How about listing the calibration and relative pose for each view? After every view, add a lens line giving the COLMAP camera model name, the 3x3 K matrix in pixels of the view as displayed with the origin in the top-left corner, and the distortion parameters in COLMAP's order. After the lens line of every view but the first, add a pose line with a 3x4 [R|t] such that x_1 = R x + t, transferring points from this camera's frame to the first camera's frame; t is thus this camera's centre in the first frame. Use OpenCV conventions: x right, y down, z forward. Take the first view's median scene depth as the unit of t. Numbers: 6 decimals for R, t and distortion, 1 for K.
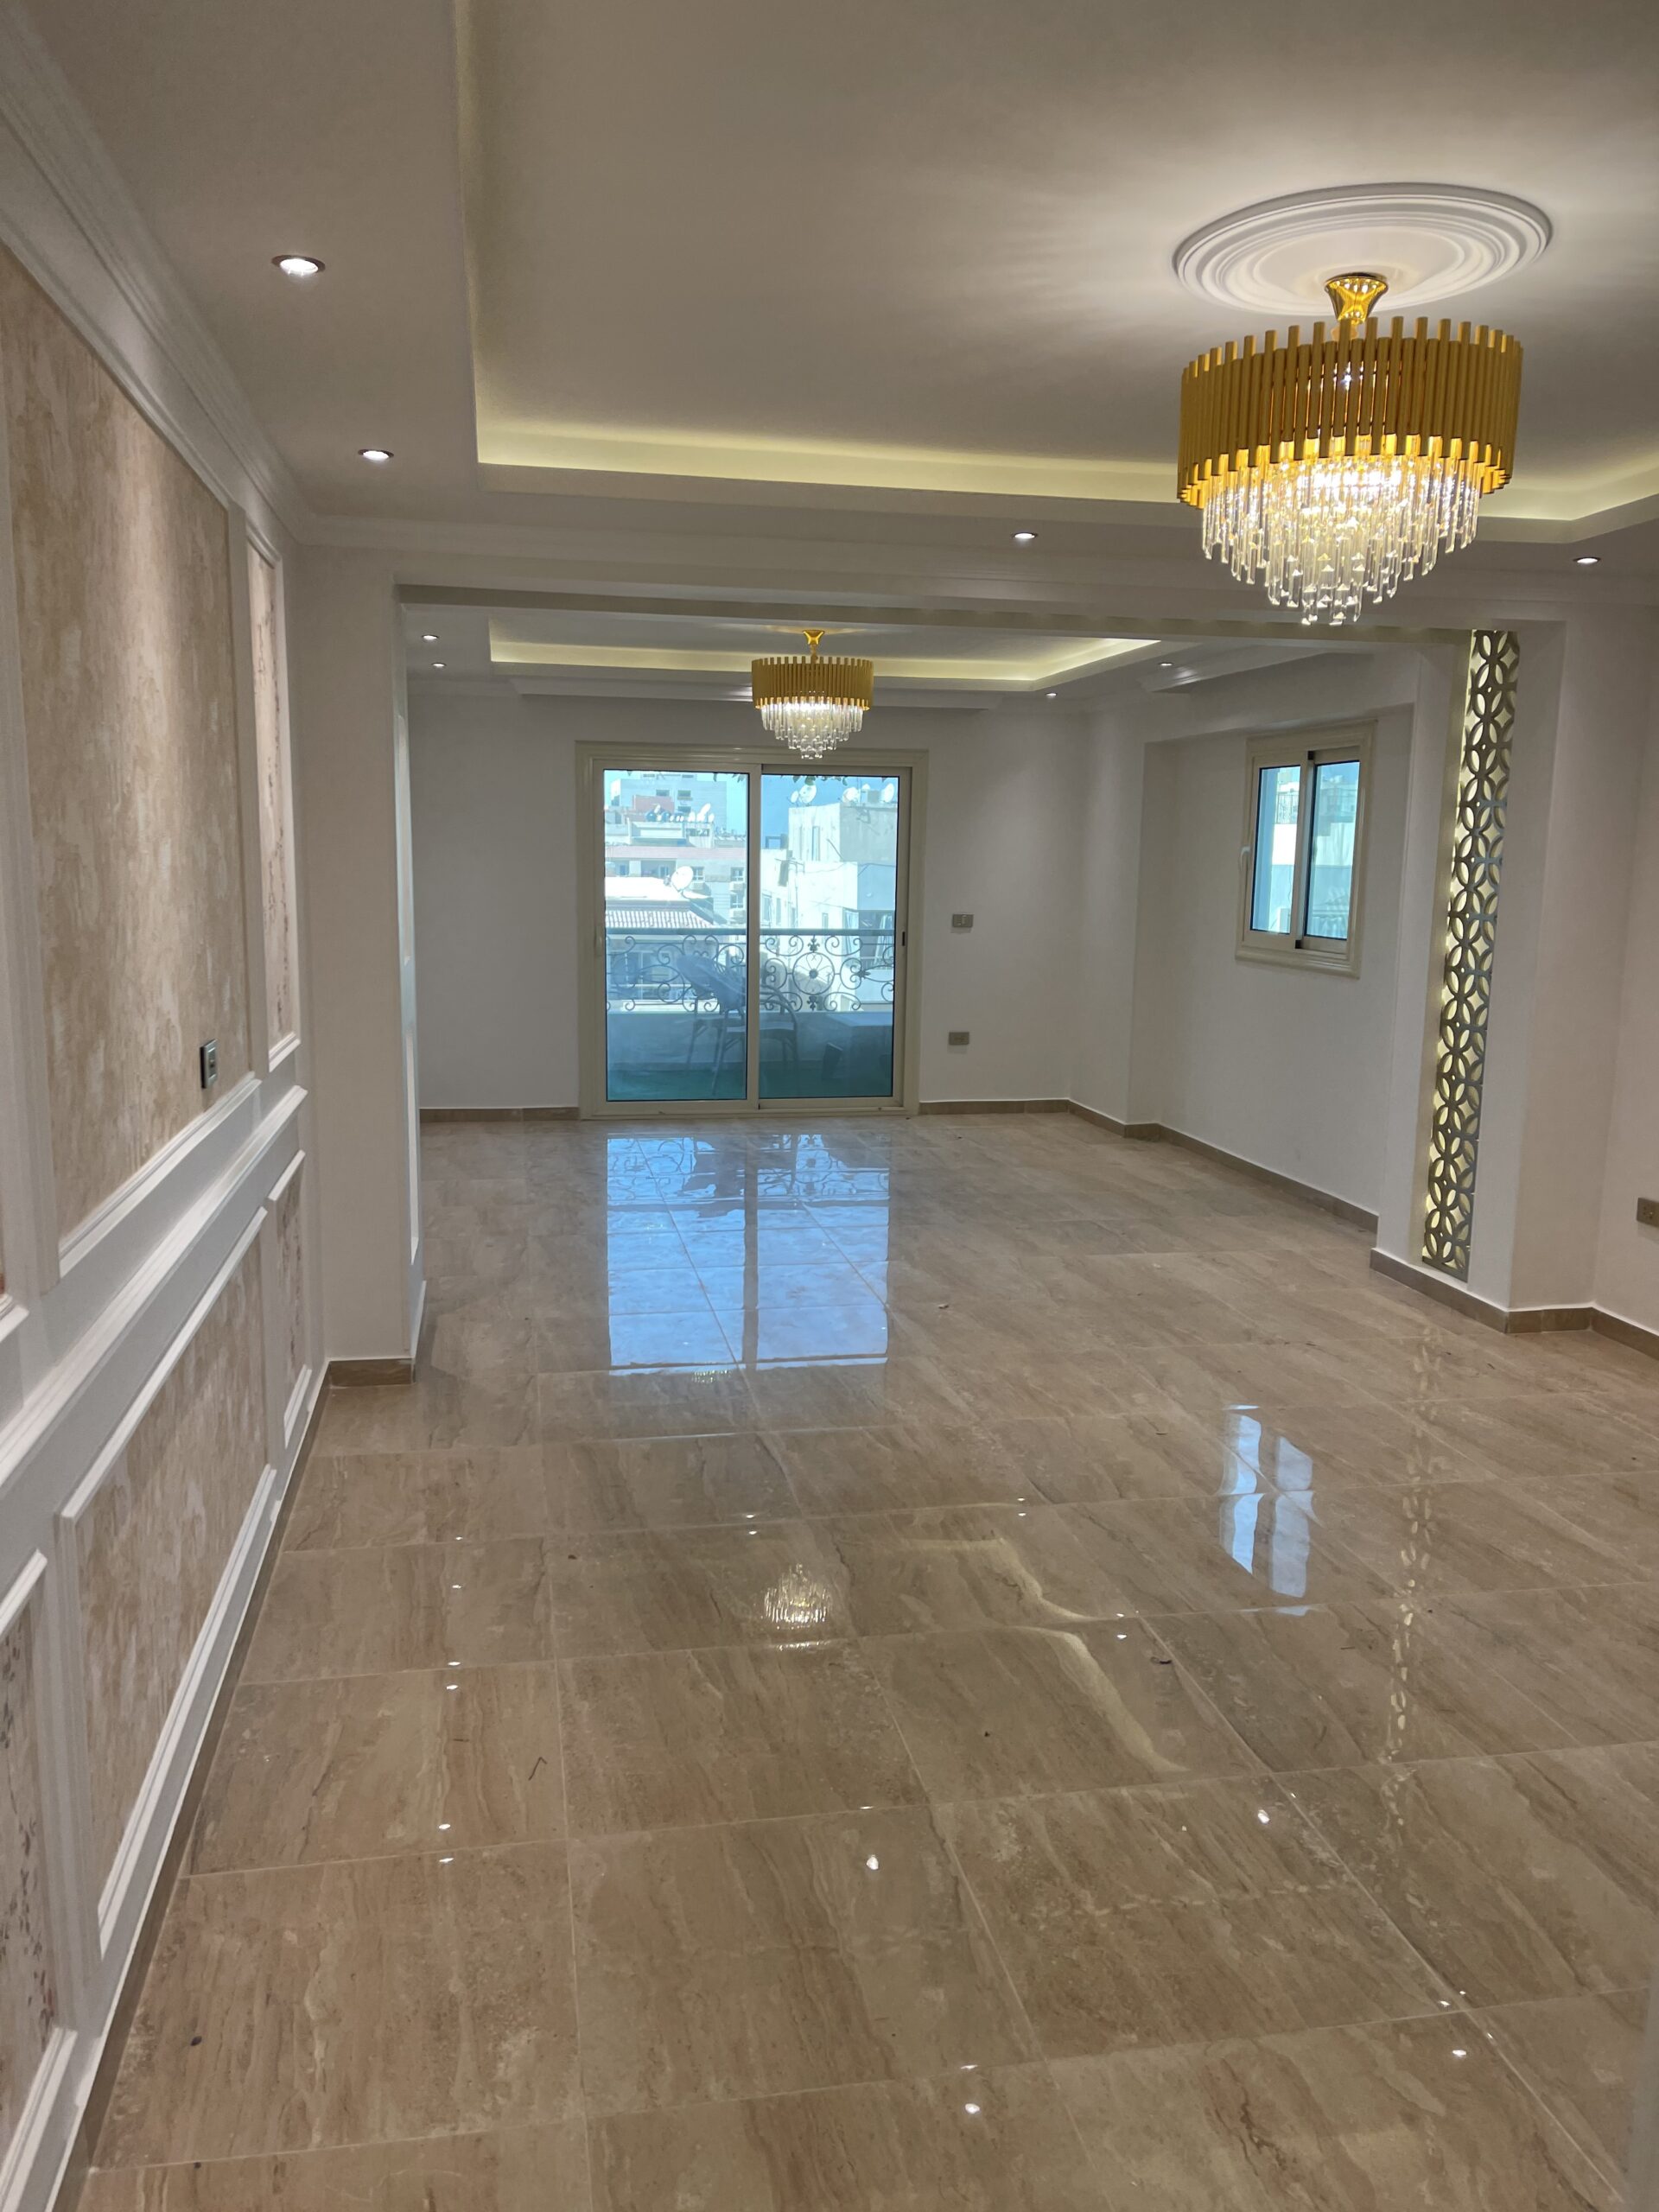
lens RADIAL K [[1628.1, 0, 829.5], [0, 1628.1, 1106.0], [0, 0, 1]] dist [0.003948, 0.000068]
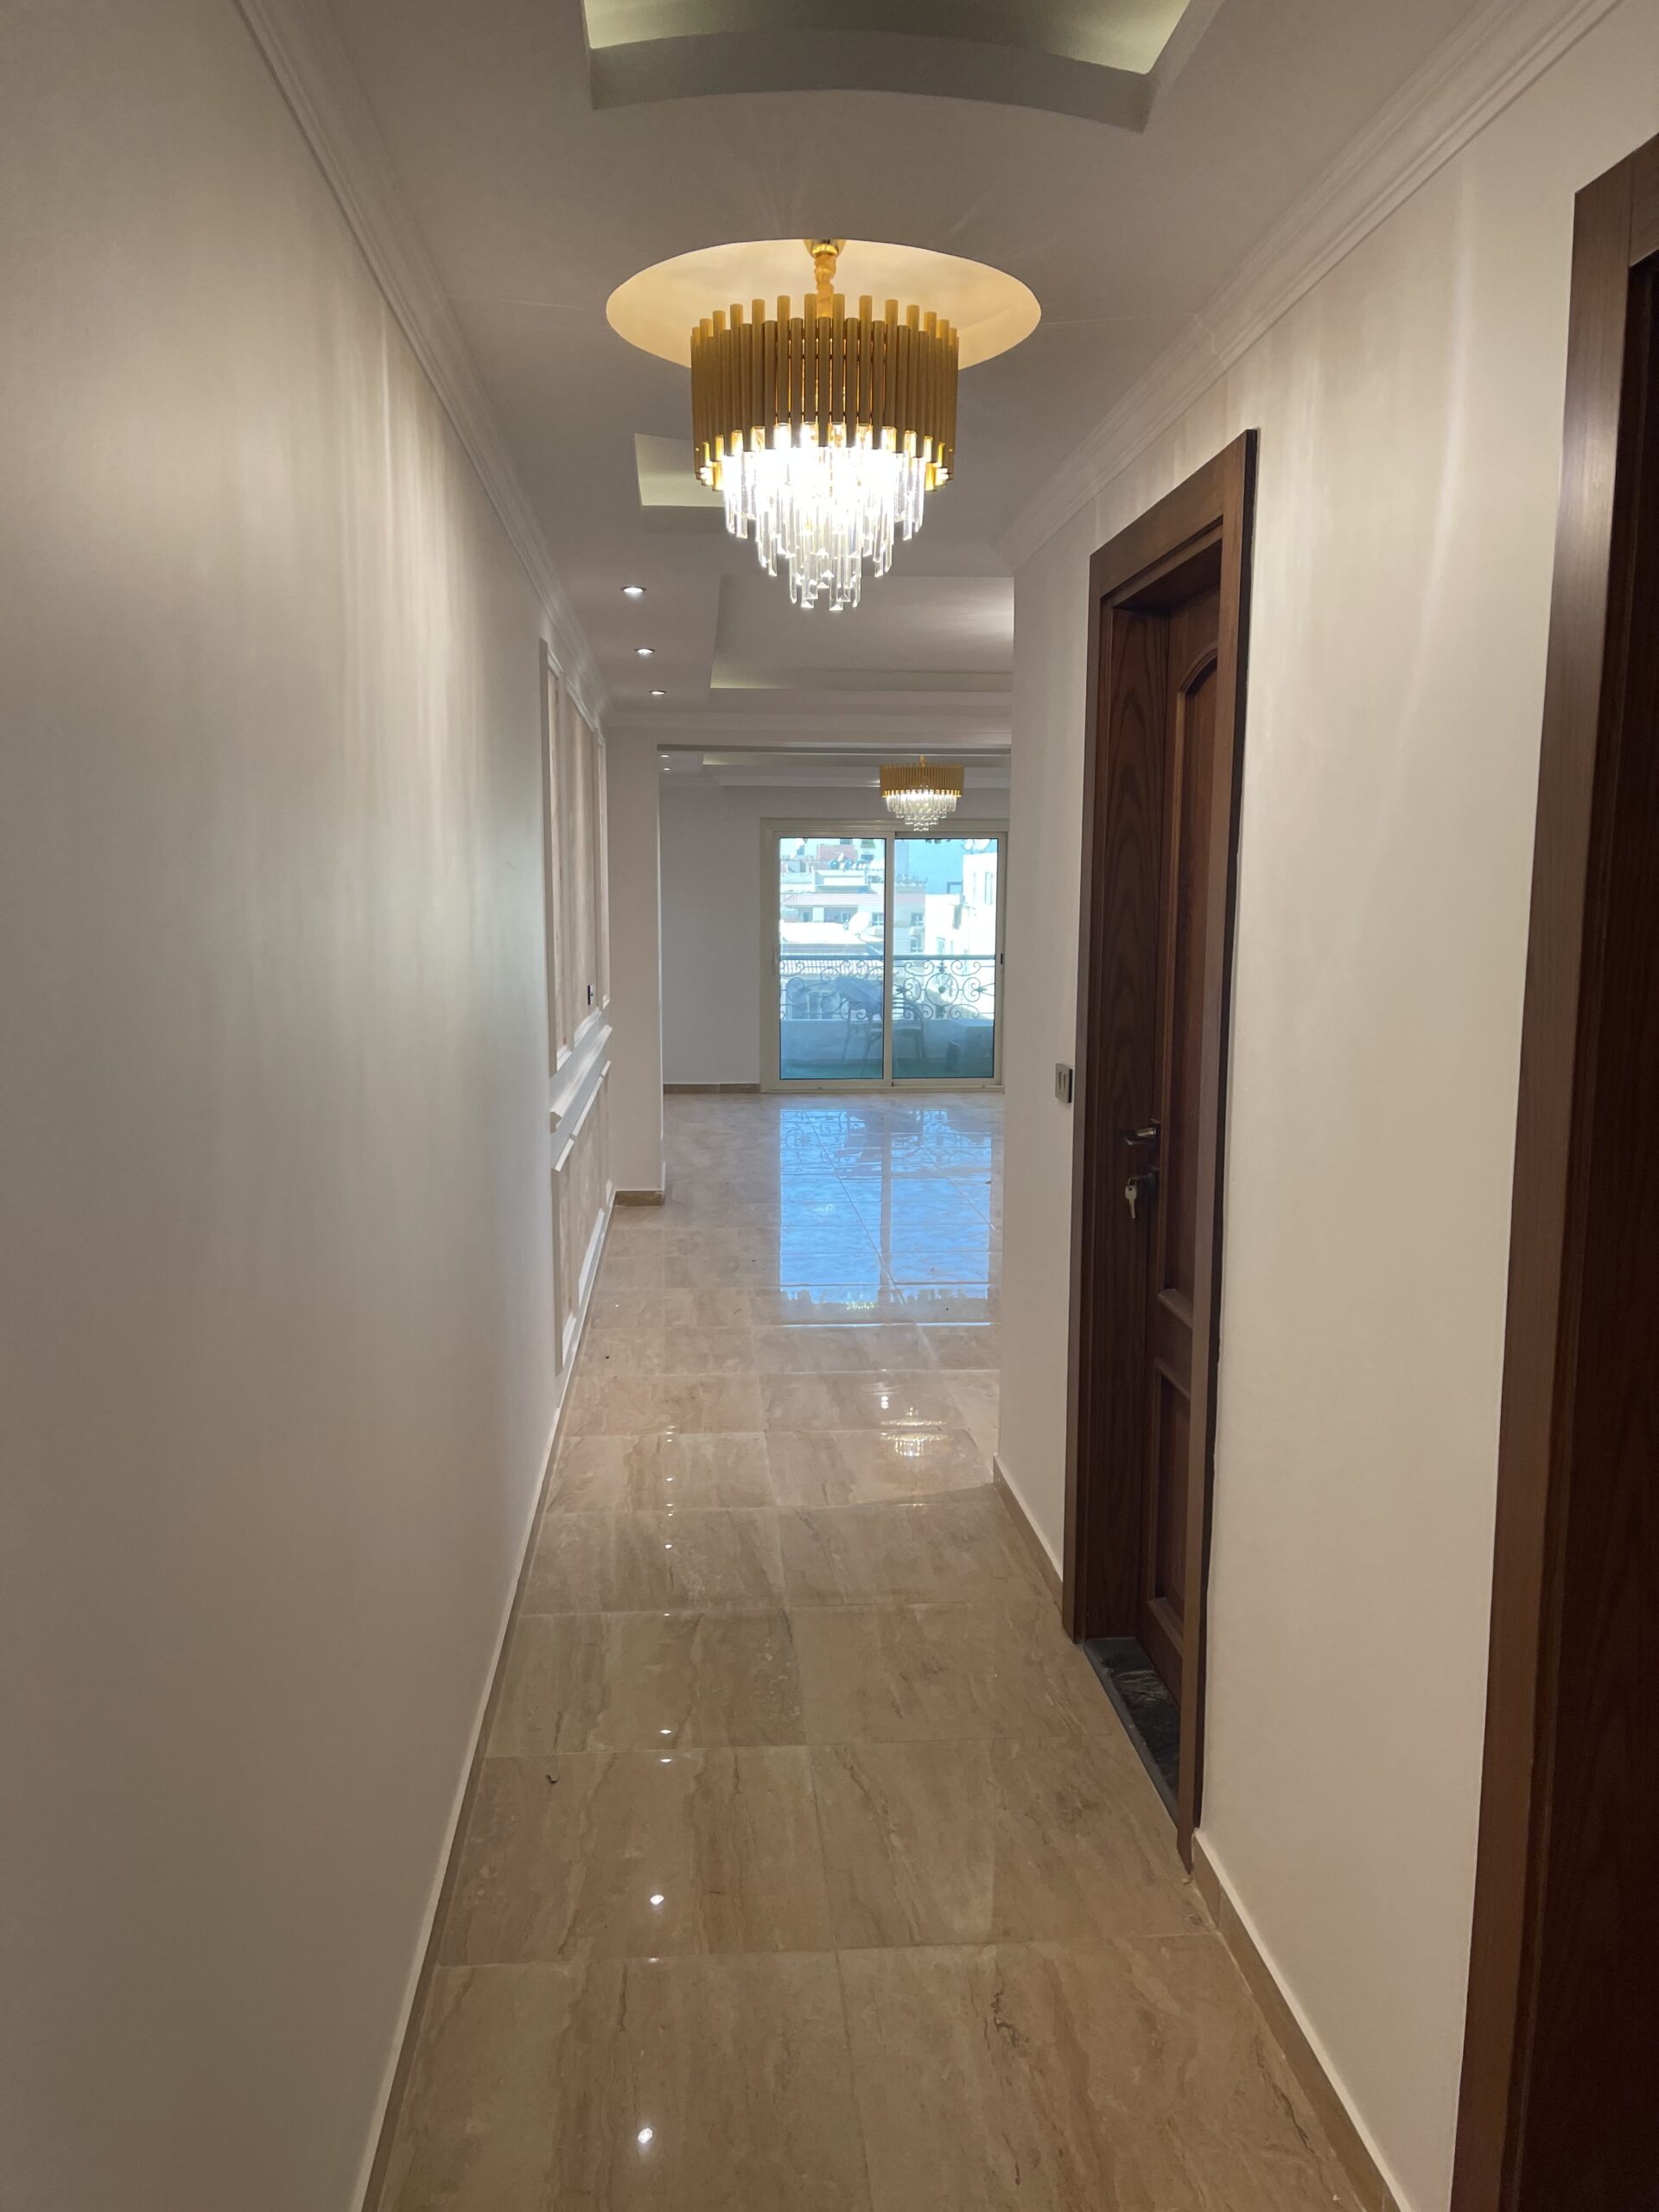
lens RADIAL K [[1628.1, 0, 829.5], [0, 1628.1, 1106.0], [0, 0, 1]] dist [0.003948, 0.000068]
pose [[0.993688, 0.000311, -0.112179, 0.056590], [-0.003421, 0.999615, -0.027532, 0.056459], [0.112127, 0.027742, 0.993307, -0.349302]]
